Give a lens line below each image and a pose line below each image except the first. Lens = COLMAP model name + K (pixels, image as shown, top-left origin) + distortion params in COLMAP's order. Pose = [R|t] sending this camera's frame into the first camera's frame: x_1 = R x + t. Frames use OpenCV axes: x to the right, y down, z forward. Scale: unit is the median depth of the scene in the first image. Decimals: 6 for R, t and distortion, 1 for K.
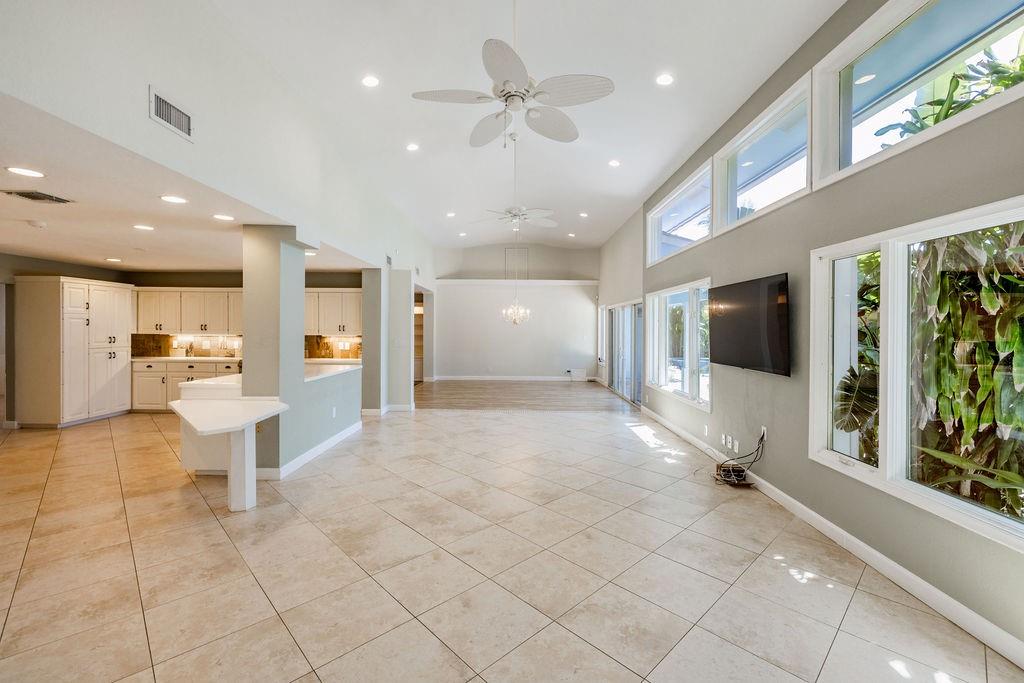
lens RADIAL K [[433.0, 0, 517.6], [0, 433.0, 332.2], [0, 0, 1]] dist [-0.002838, 0.000436]
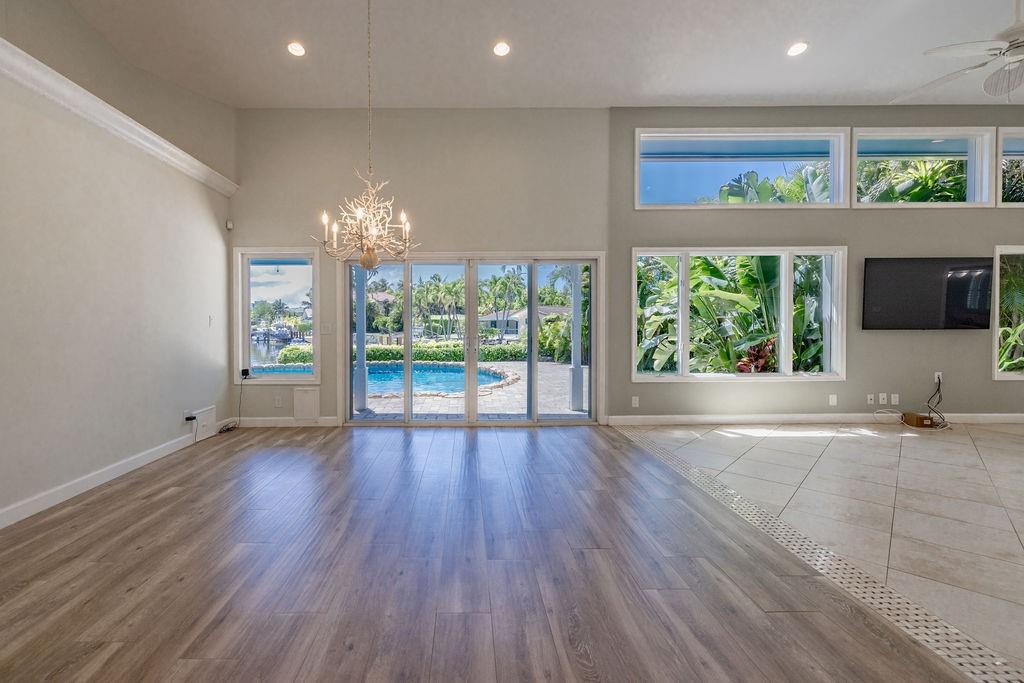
lens RADIAL K [[449.9, 0, 465.2], [0, 449.9, 333.0], [0, 0, 1]] dist [0.000553, 0.000085]
pose [[-0.006551, -0.027619, 0.999597, -0.497591], [0.014256, 0.999514, 0.027710, 0.027820], [-0.999877, 0.014431, -0.006154, 1.574116]]
